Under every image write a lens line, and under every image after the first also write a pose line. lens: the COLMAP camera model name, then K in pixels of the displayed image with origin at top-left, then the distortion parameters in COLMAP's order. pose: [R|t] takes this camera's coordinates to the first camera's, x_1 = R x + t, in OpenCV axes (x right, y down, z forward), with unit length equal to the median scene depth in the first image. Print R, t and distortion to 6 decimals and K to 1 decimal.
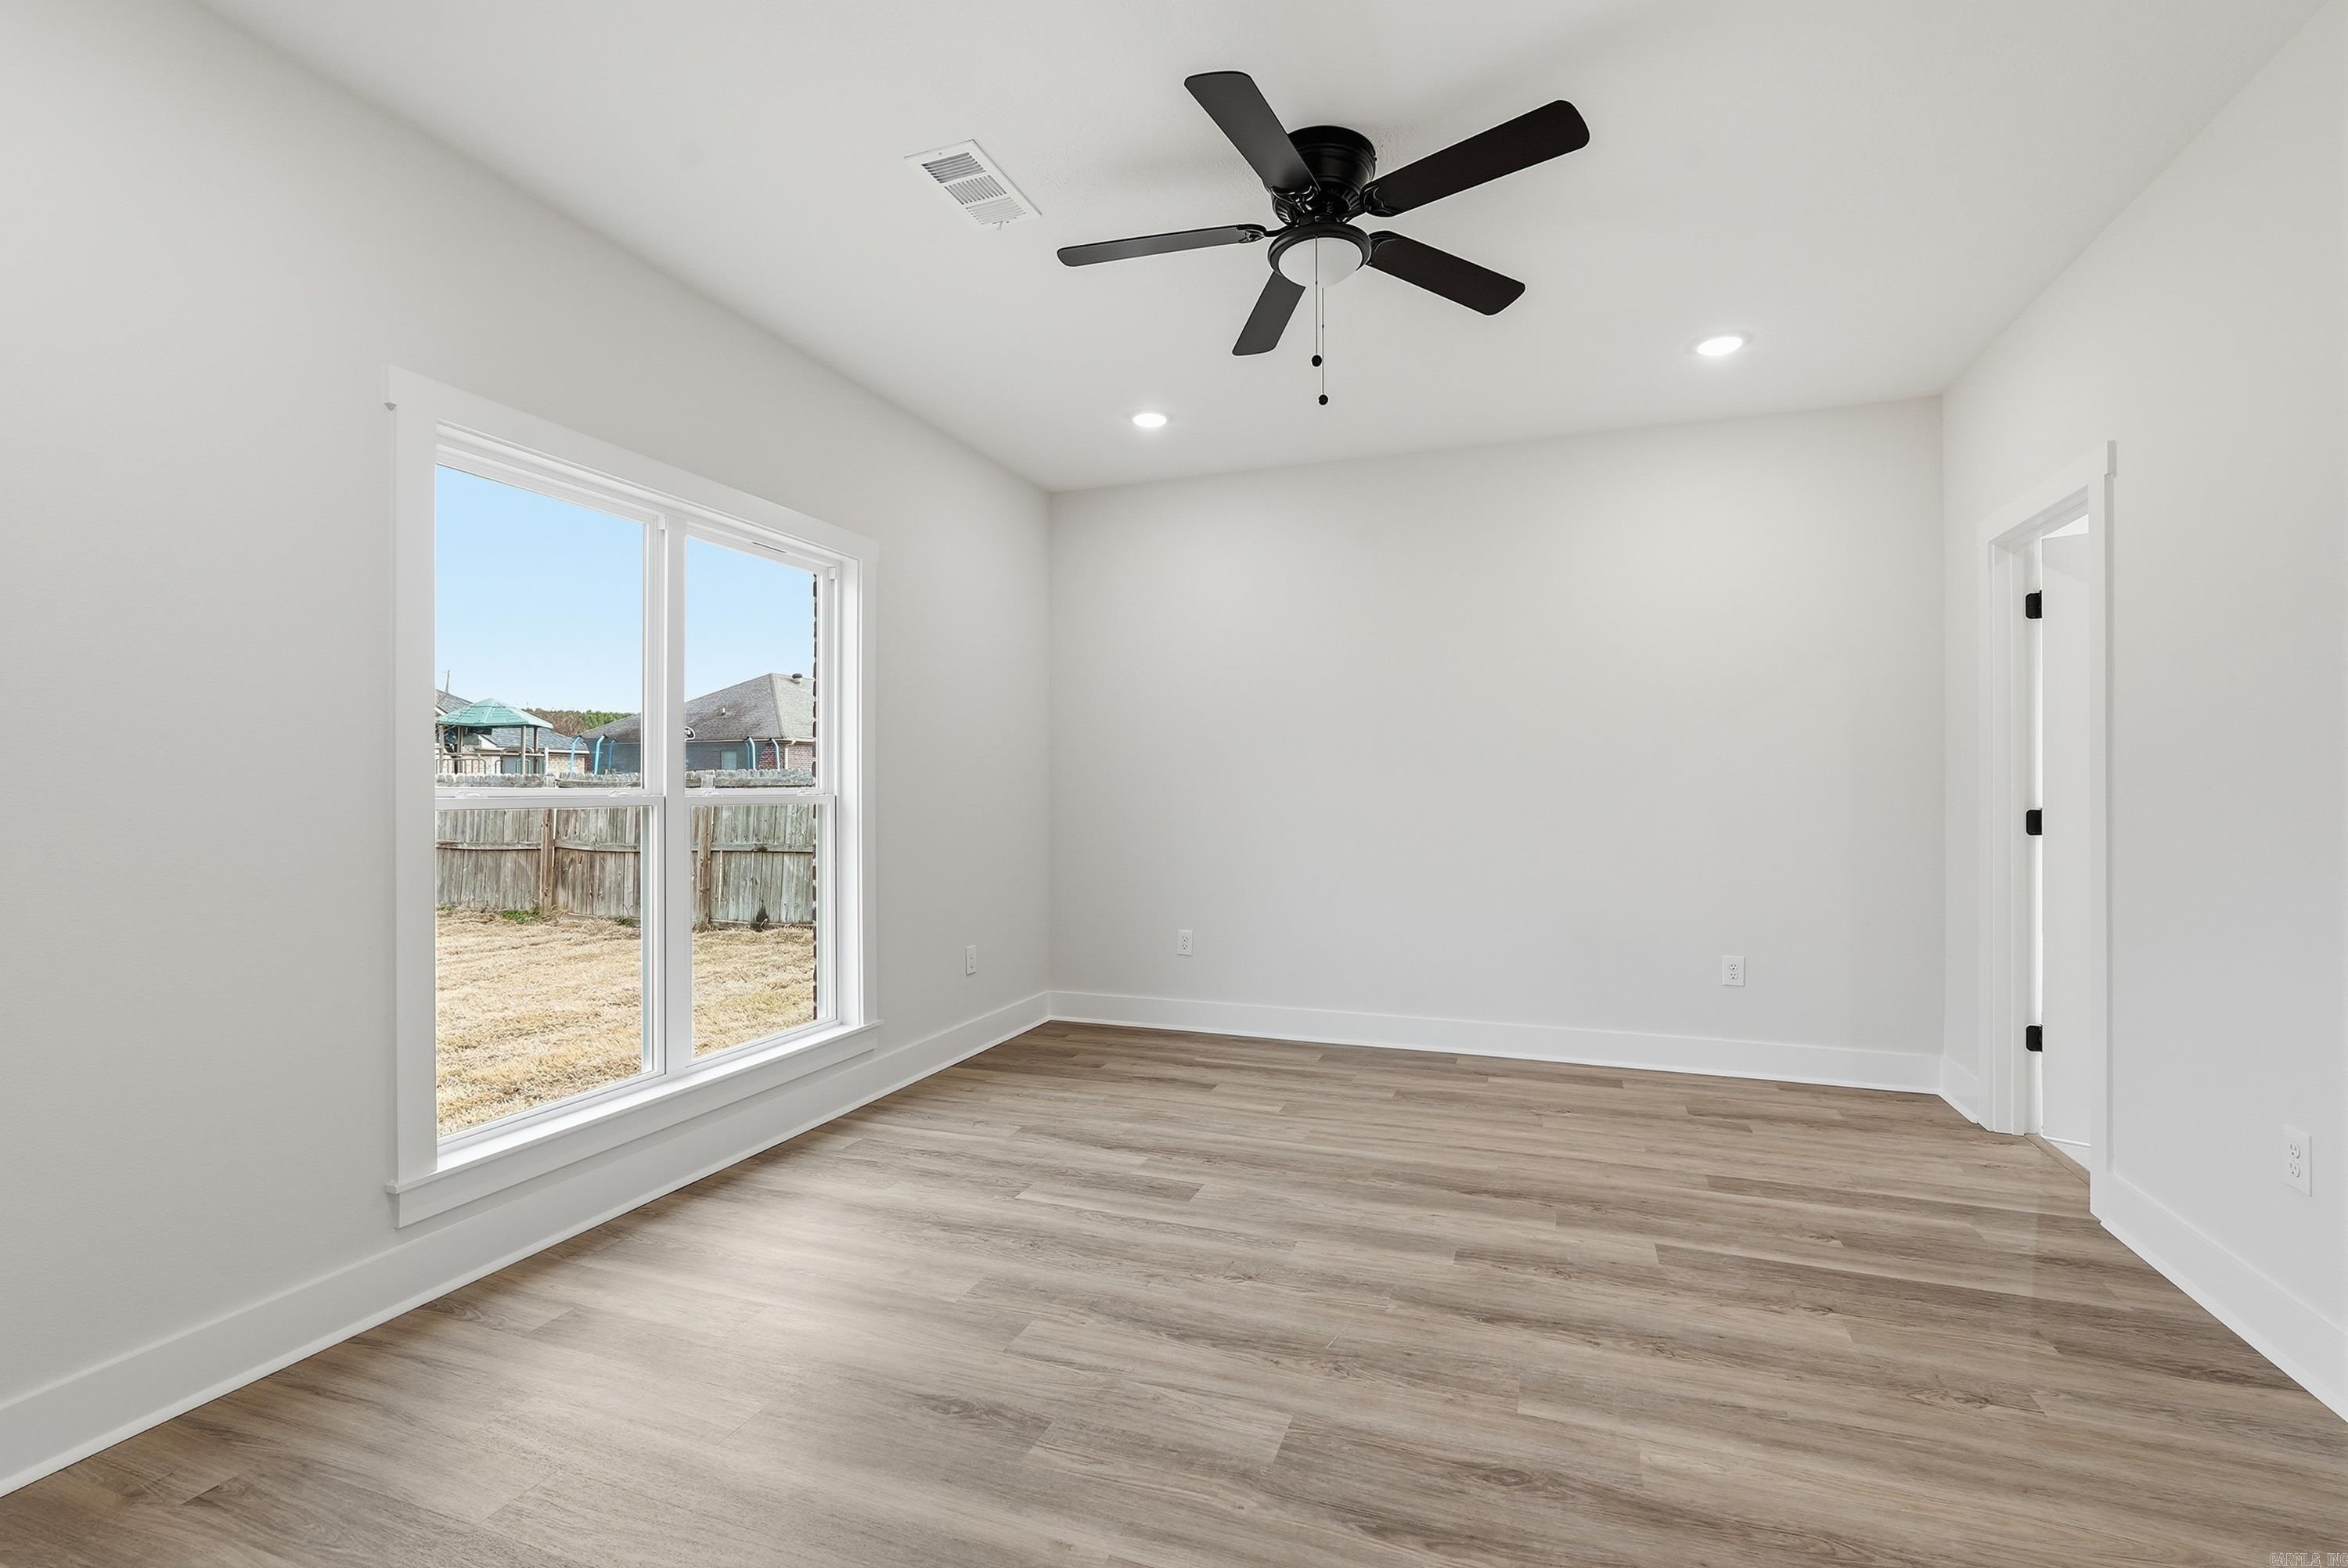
lens RADIAL K [[1039.3, 0, 1171.0], [0, 1039.3, 779.1], [0, 0, 1]] dist [-0.022576, 0.010448]
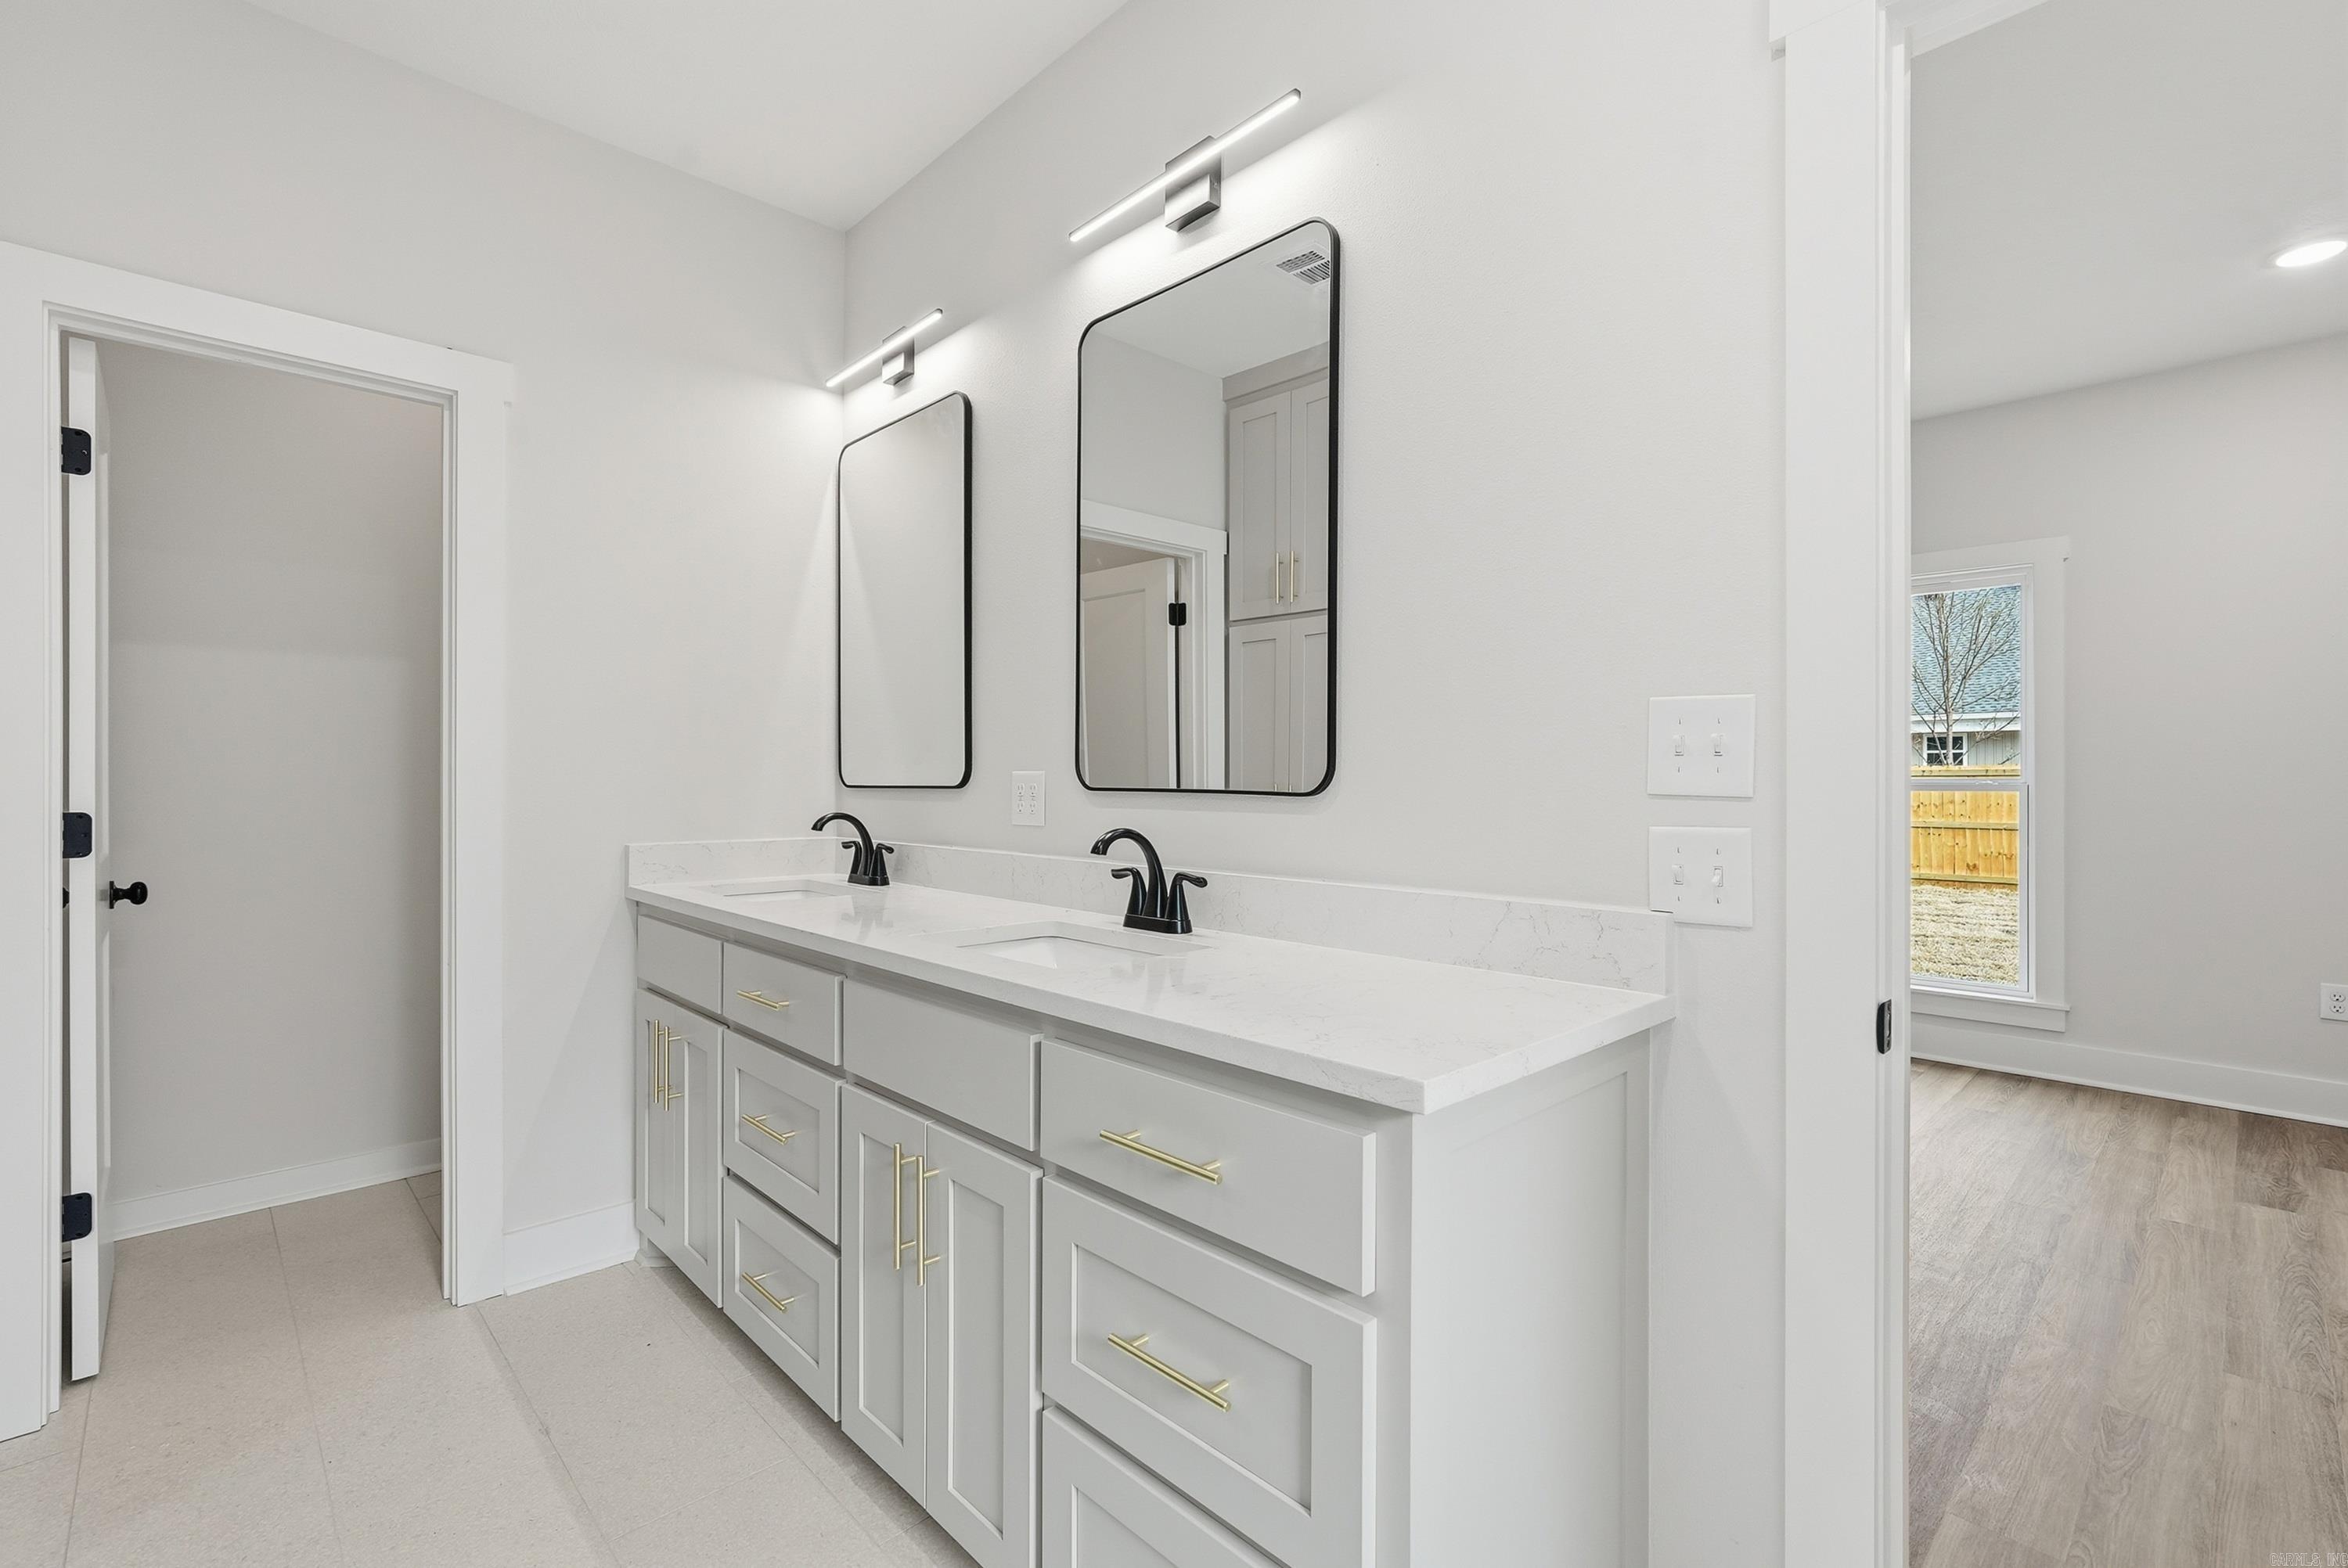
lens RADIAL K [[1050.8, 0, 1175.8], [0, 1050.8, 788.8], [0, 0, 1]] dist [-0.009570, 0.005236]
pose [[-0.437817, 0.007729, -0.899031, 1.502352], [0.005383, 0.999968, 0.005976, 0.018182], [0.899048, -0.002223, -0.437844, 0.992110]]
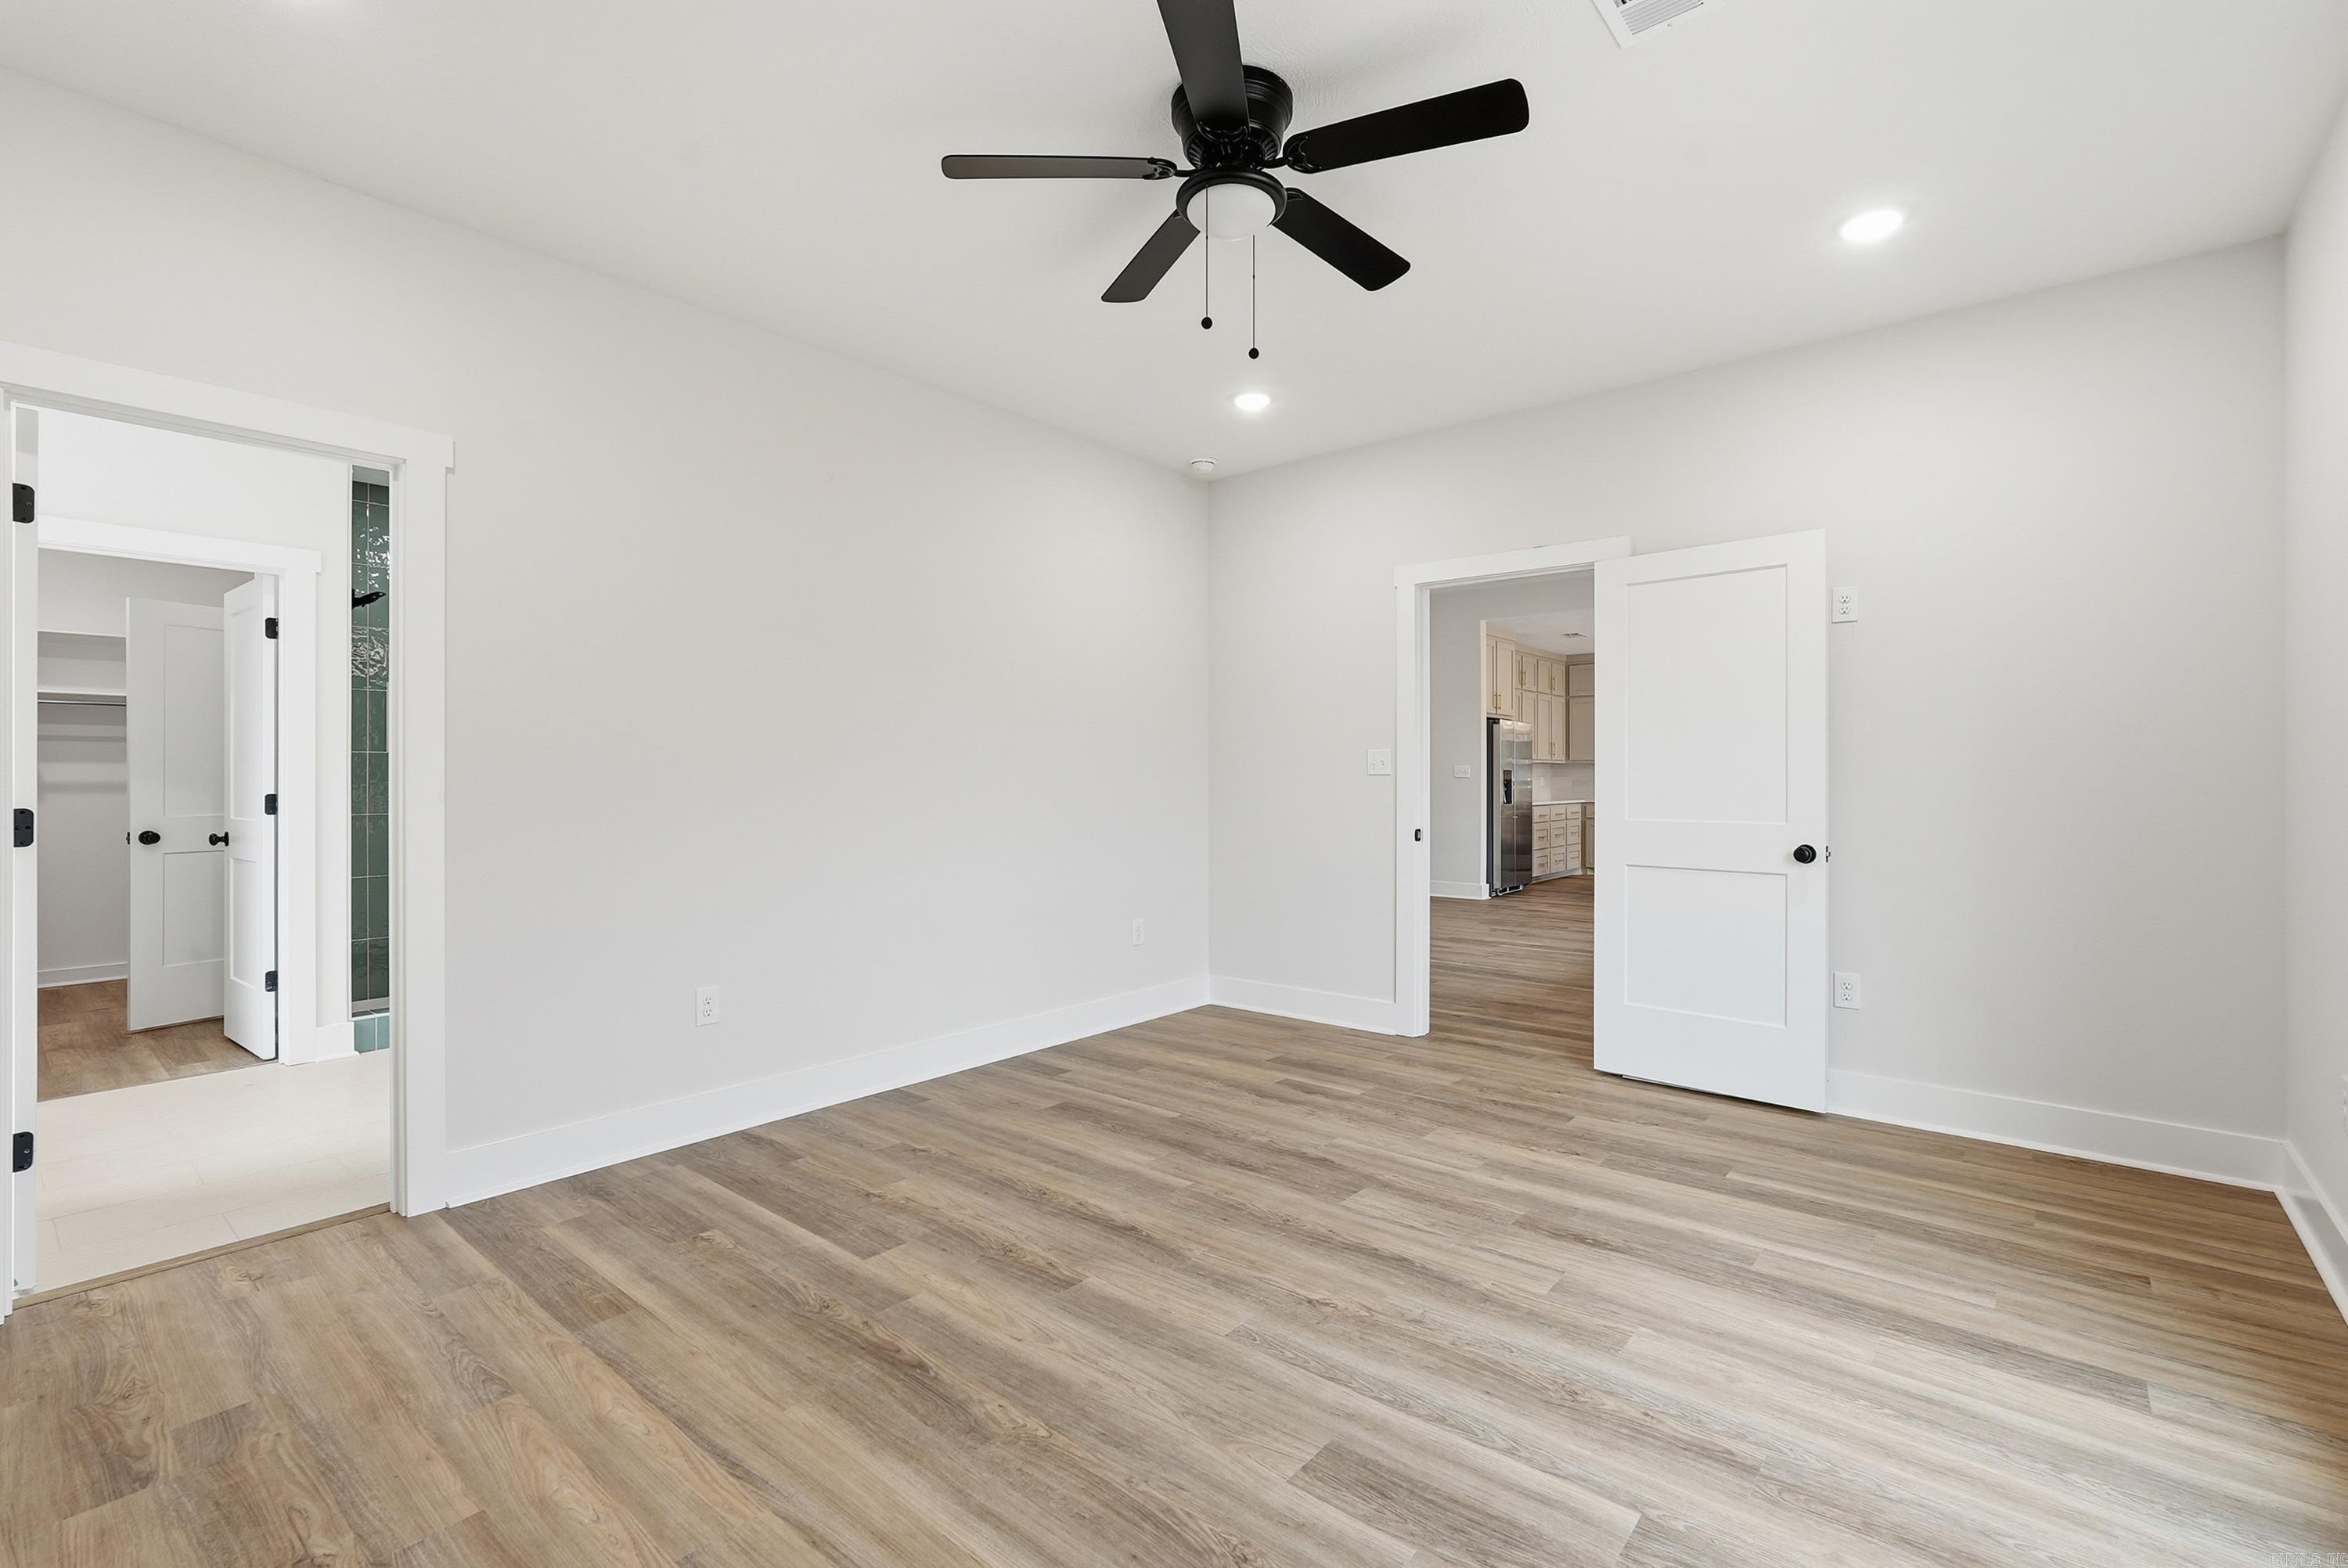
lens RADIAL K [[1039.3, 0, 1171.0], [0, 1039.3, 779.1], [0, 0, 1]] dist [-0.022576, 0.010448]
pose [[-0.939668, 0.002131, 0.342080, -0.116258], [0.000276, 0.999985, -0.005470, 0.017050], [-0.342086, -0.005046, -0.939655, 1.783879]]
